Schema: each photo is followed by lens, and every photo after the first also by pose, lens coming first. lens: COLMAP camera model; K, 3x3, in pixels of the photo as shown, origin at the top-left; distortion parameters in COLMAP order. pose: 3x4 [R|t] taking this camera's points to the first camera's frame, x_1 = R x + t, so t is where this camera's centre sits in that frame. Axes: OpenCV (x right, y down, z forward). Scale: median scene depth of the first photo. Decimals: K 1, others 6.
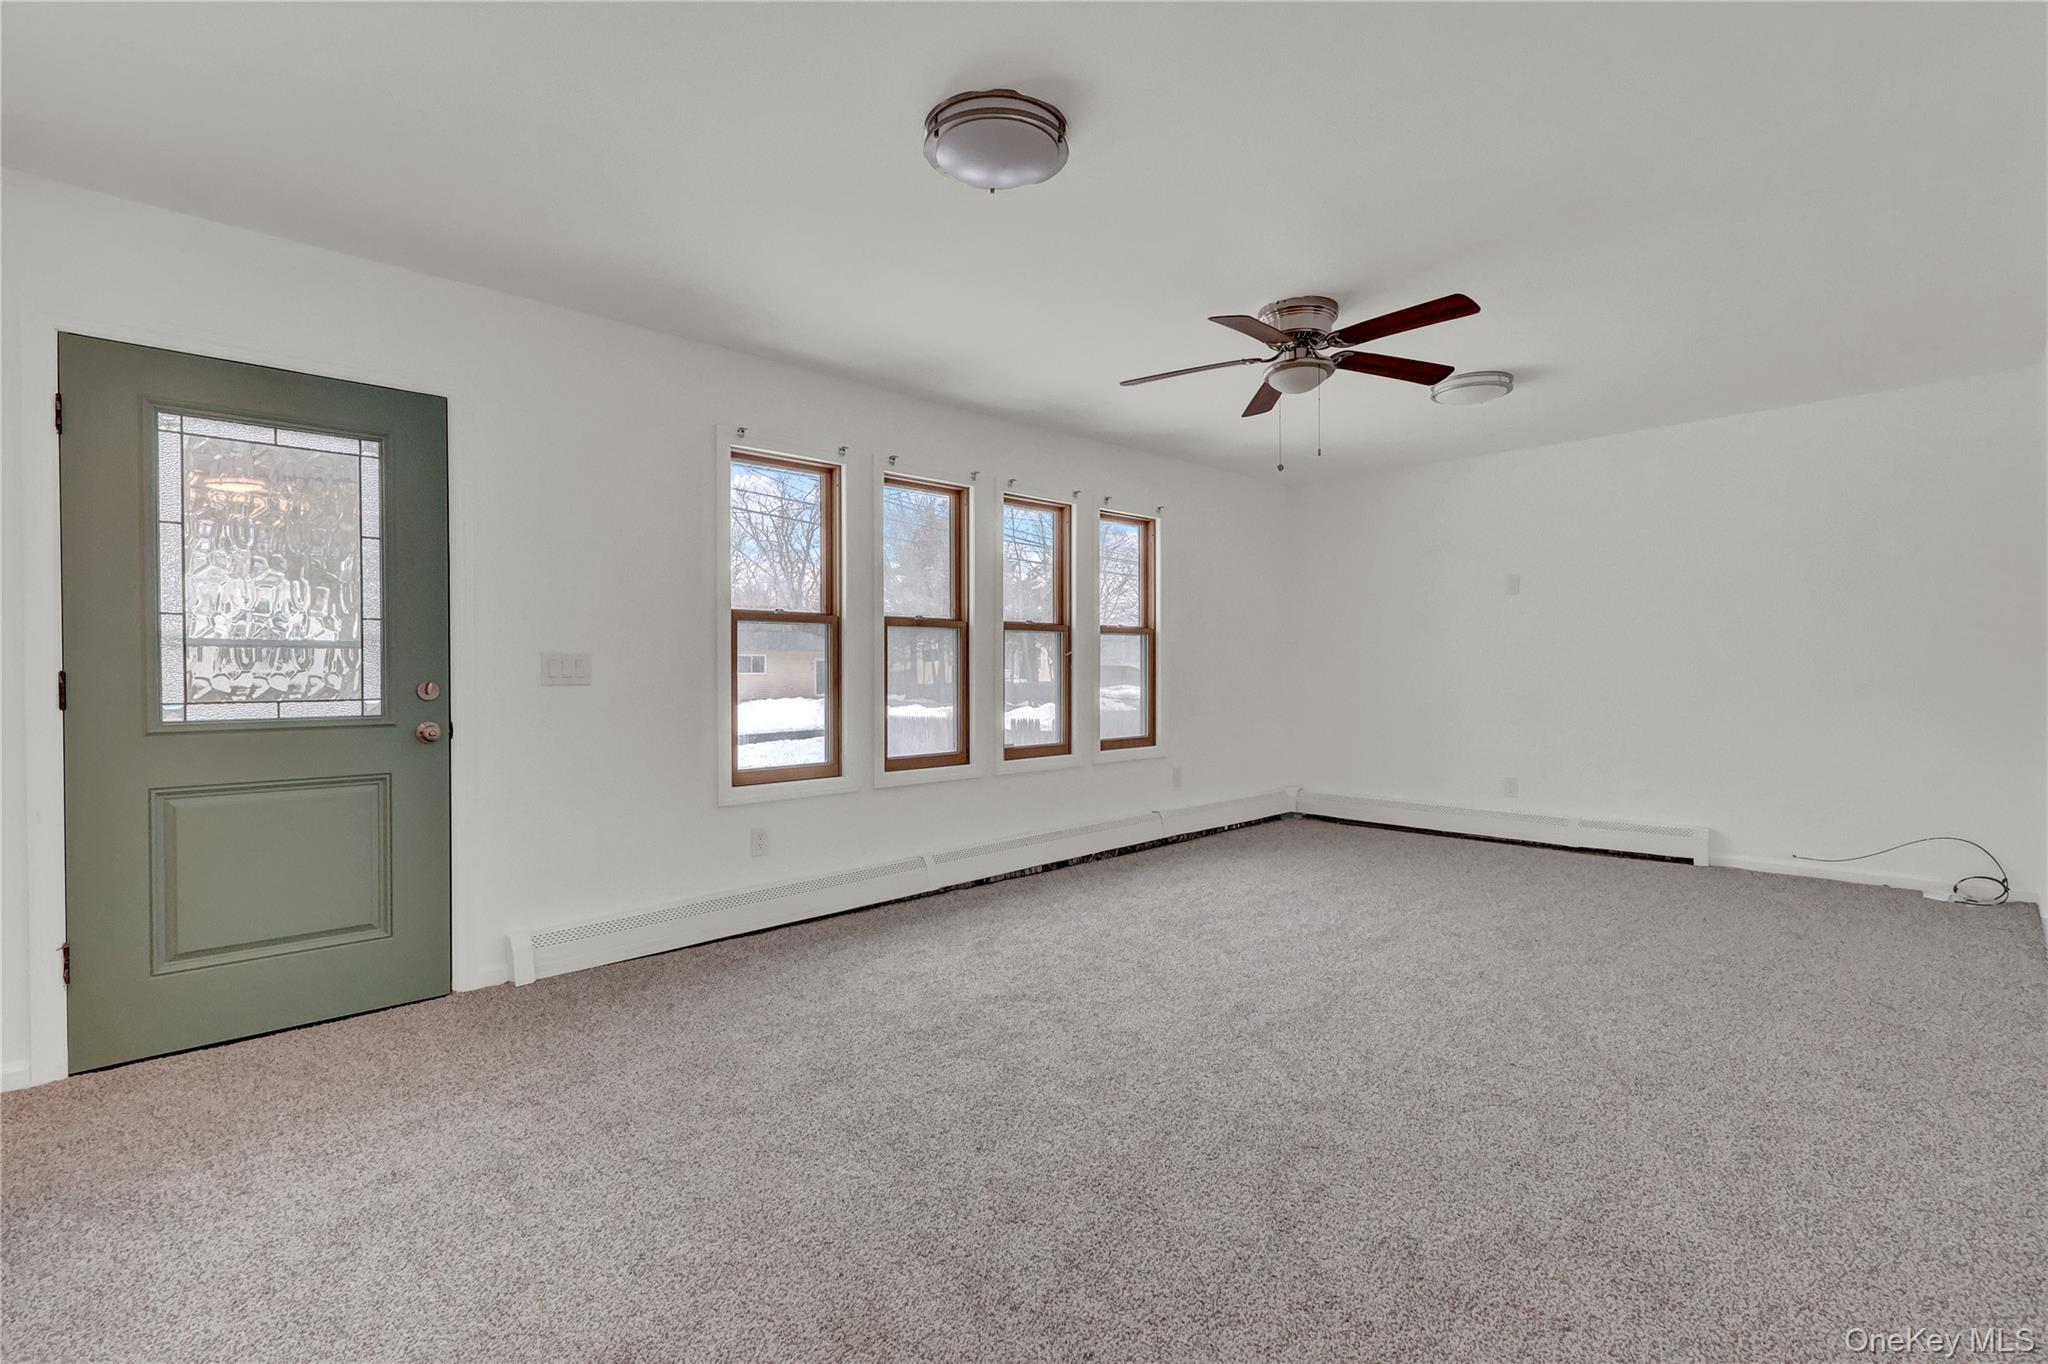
lens RADIAL K [[951.9, 0, 1020.9], [0, 951.9, 674.2], [0, 0, 1]] dist [-0.002442, 0.000620]
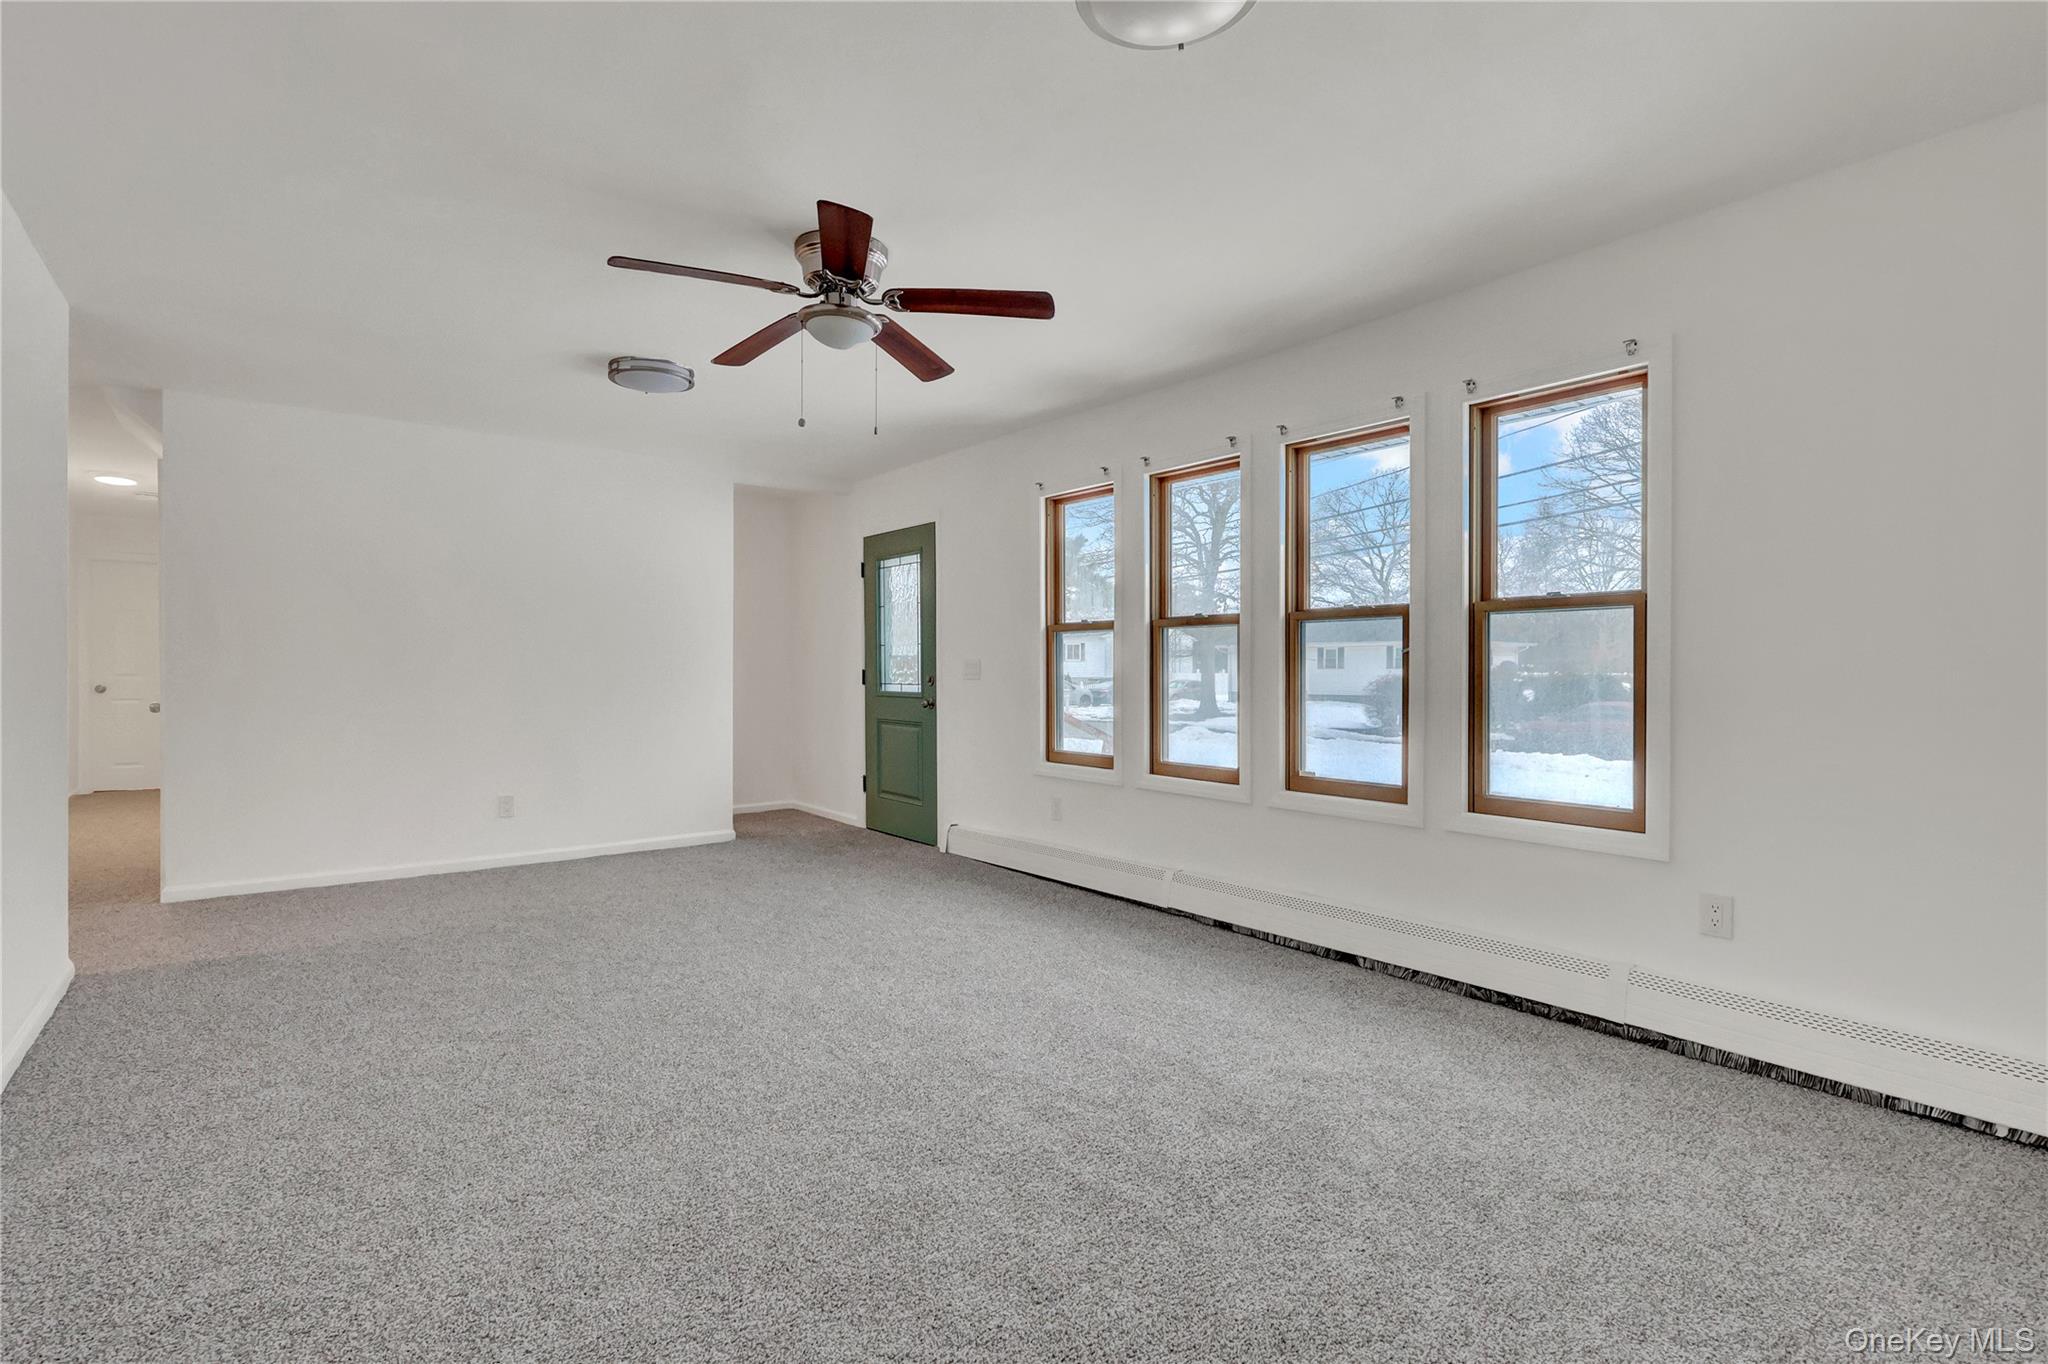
lens RADIAL K [[978.8, 0, 1024.0], [0, 978.8, 682.0], [0, 0, 1]] dist [-0.000518, 0.000125]
pose [[-0.123690, 0.021354, -0.992091, 0.885431], [0.001400, 0.999771, 0.021344, -0.015049], [0.992320, 0.001251, -0.123692, 0.995999]]
